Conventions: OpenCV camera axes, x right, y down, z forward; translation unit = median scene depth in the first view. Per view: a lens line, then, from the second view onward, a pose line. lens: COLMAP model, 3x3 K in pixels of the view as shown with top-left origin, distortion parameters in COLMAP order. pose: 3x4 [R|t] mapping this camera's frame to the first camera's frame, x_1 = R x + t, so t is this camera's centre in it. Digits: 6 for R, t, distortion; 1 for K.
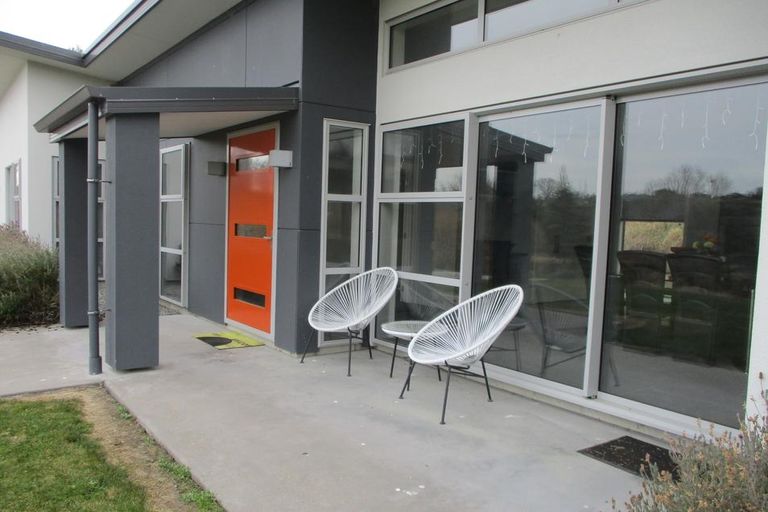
lens RADIAL K [[635.4, 0, 382.2], [0, 635.4, 258.8], [0, 0, 1]] dist [0.000220, 0.002826]
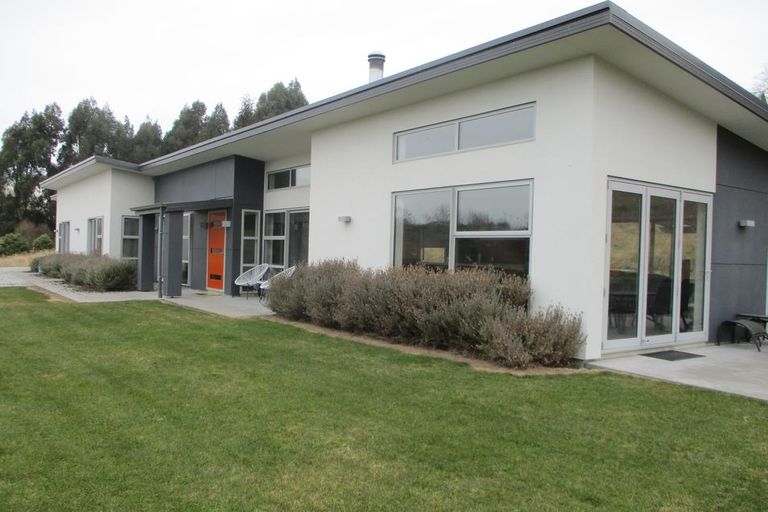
lens RADIAL K [[635.4, 0, 386.0], [0, 635.4, 256.4], [0, 0, 1]] dist [0.000220, 0.002826]
pose [[0.999987, -0.001169, 0.004987, 0.490032], [0.001450, 0.998389, -0.056720, 0.132122], [-0.004912, 0.056727, 0.998378, -1.646214]]
